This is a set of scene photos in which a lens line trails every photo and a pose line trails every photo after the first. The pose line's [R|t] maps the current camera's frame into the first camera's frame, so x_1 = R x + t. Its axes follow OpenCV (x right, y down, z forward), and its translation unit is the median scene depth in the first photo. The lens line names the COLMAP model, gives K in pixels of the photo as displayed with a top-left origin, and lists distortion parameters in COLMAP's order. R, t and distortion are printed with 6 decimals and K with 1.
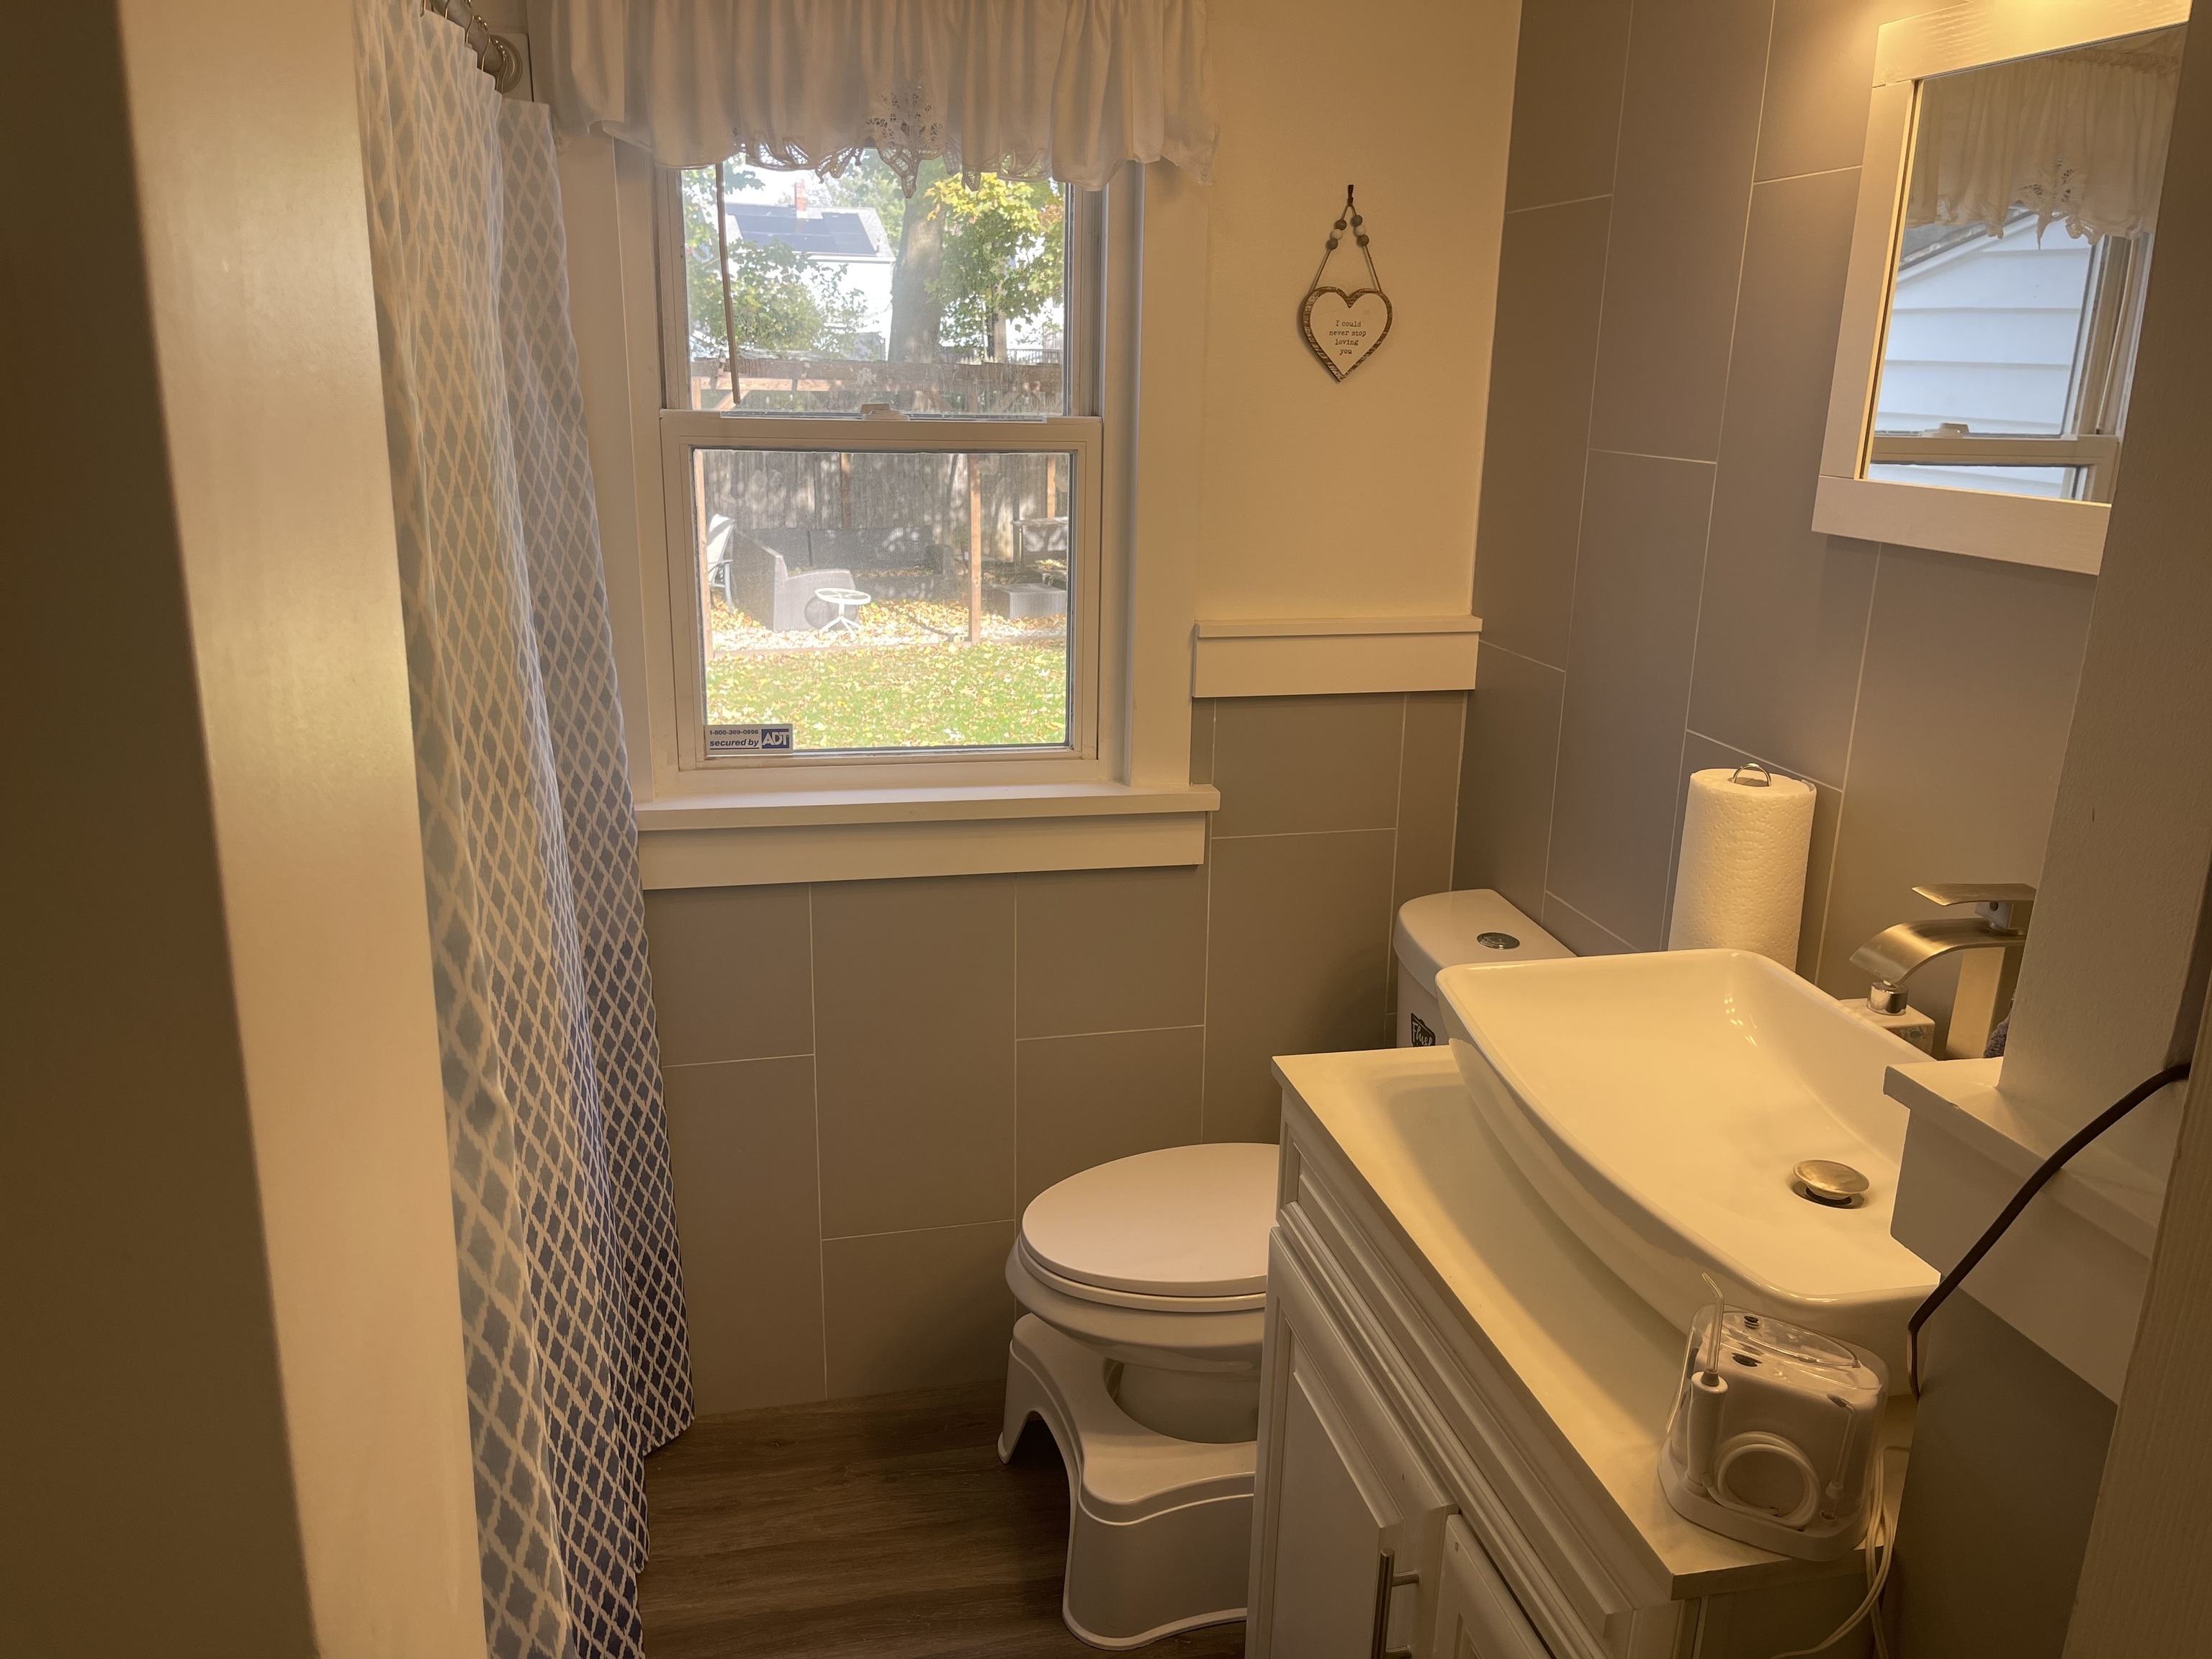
lens RADIAL K [[1665.8, 0, 1103.7], [0, 1665.8, 840.1], [0, 0, 1]] dist [0.062600, -0.095035]
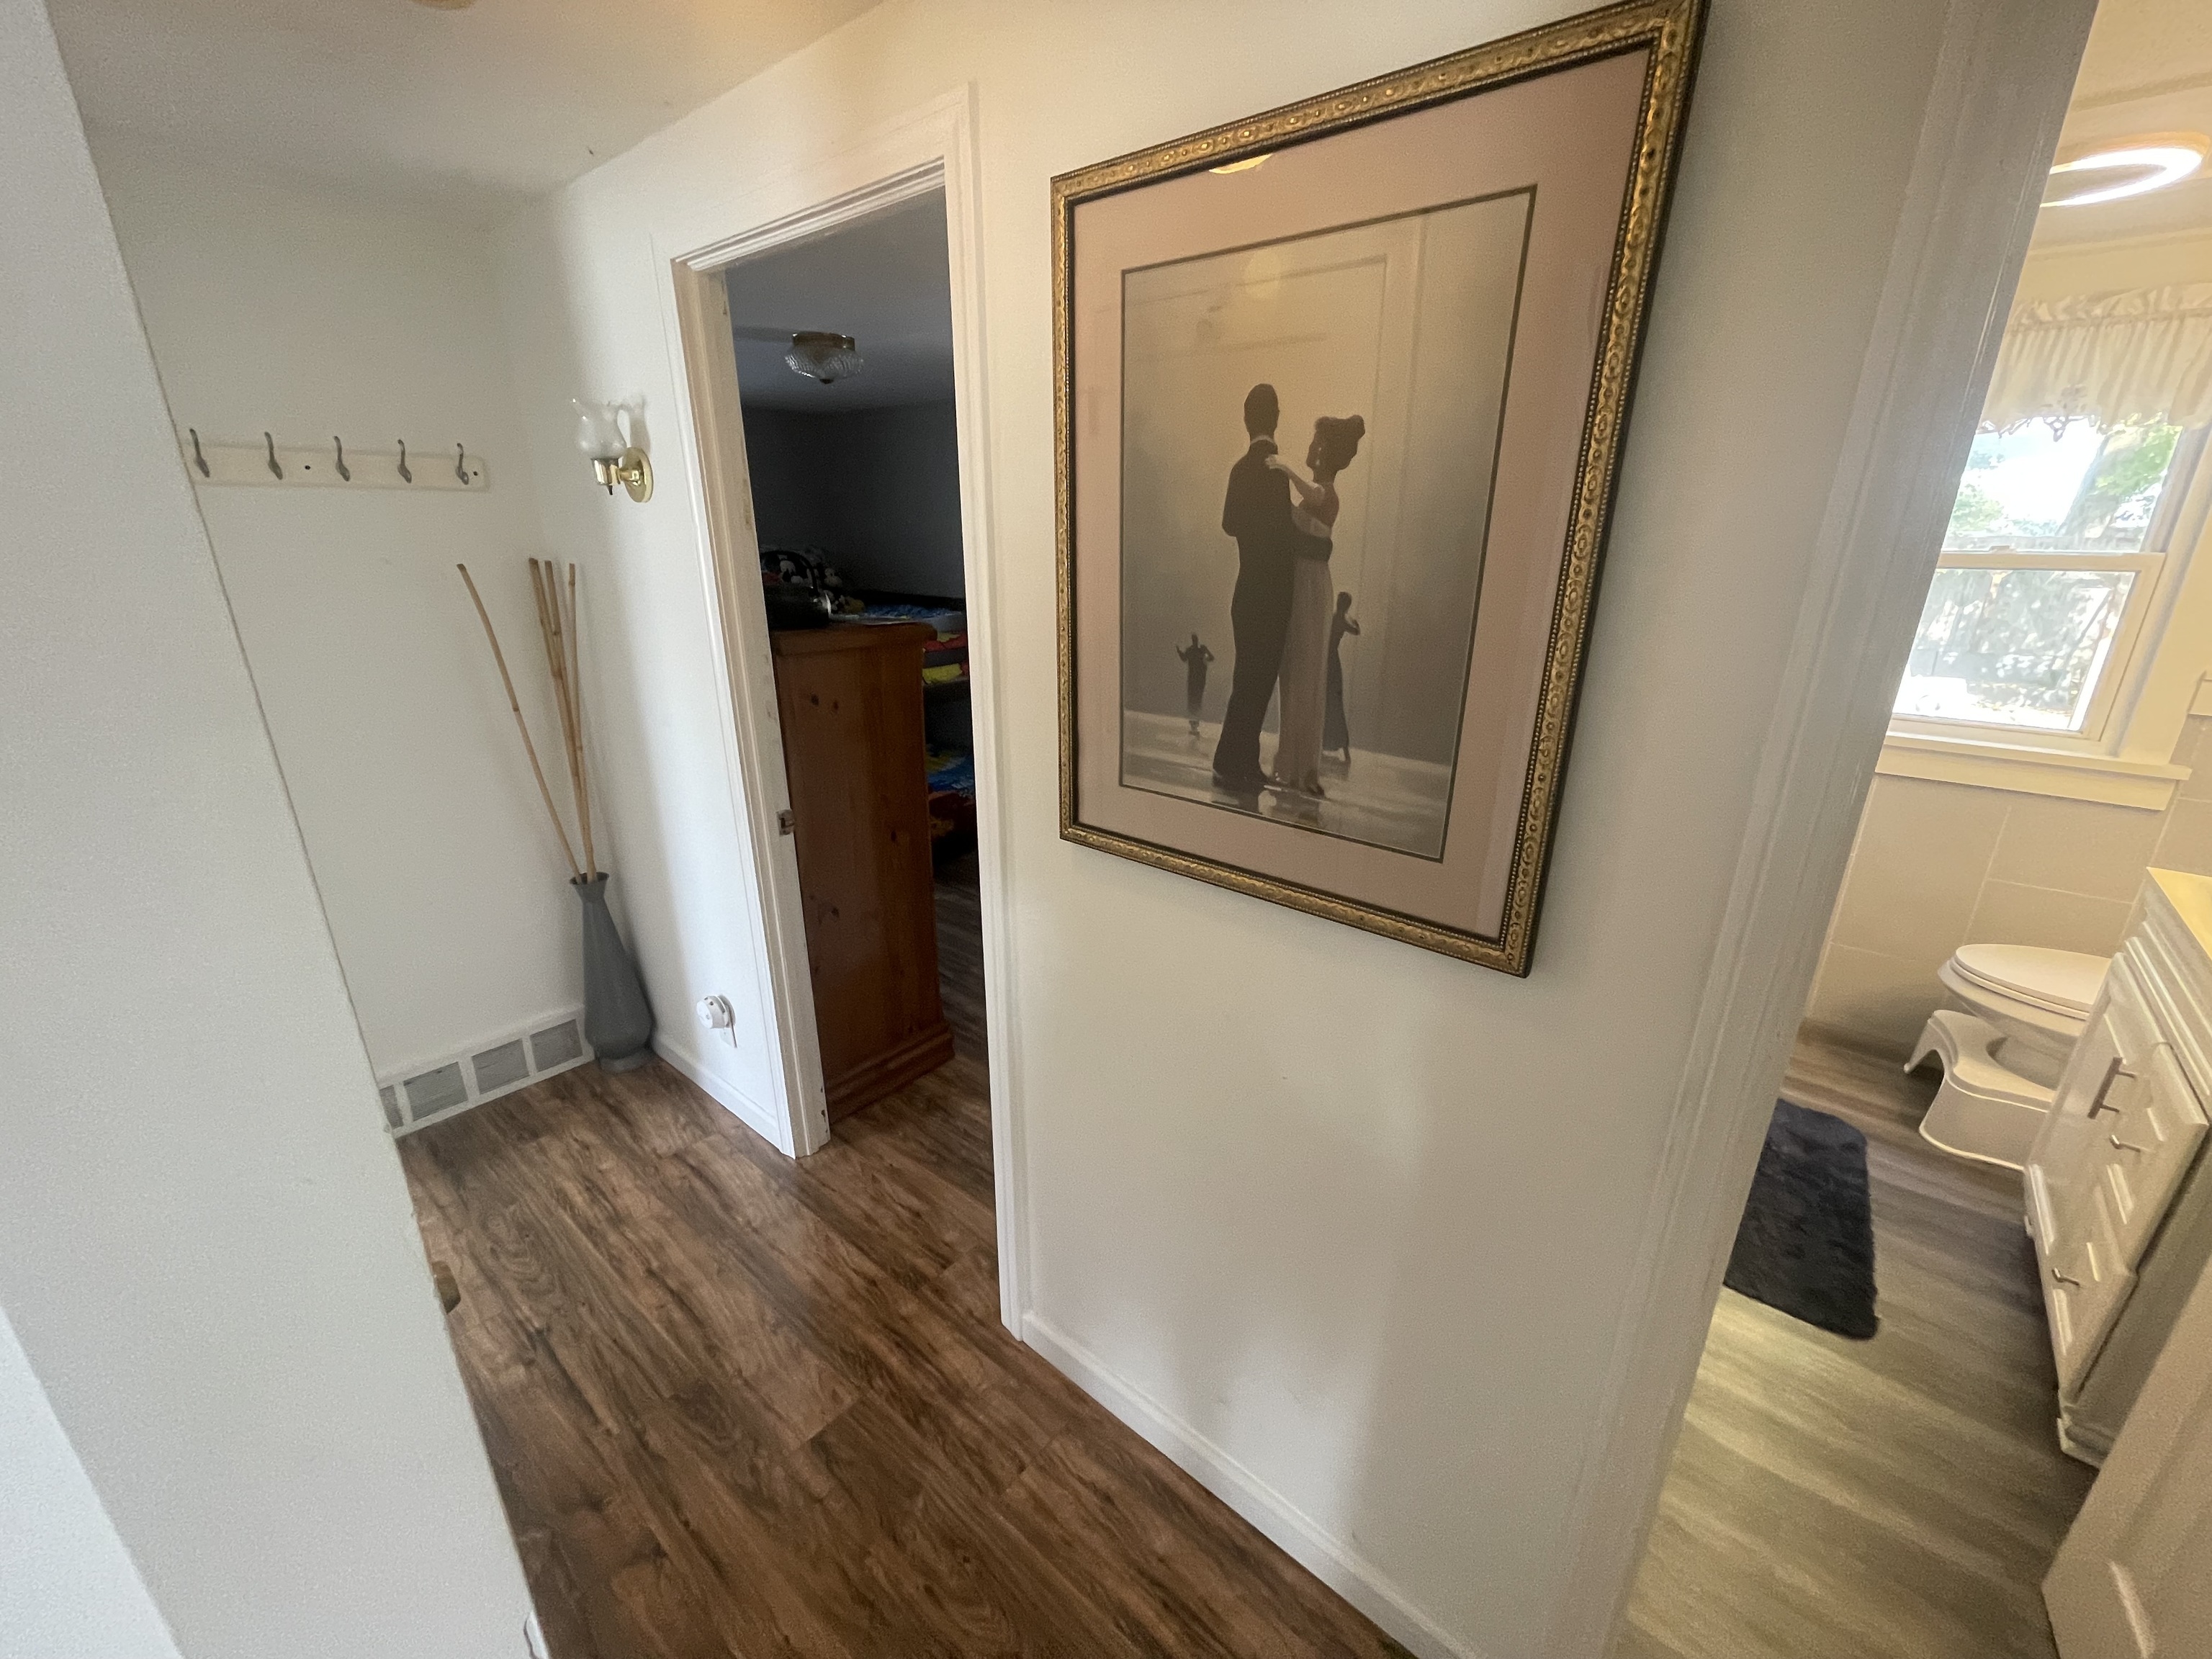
lens RADIAL K [[889.0, 0, 1099.5], [0, 889.0, 823.8], [0, 0, 1]] dist [0.000778, -0.000724]
pose [[0.600996, 0.237916, -0.763020, 0.102812], [-0.215344, 0.967565, 0.132077, 0.146740], [0.769695, 0.084934, 0.632737, -0.453947]]
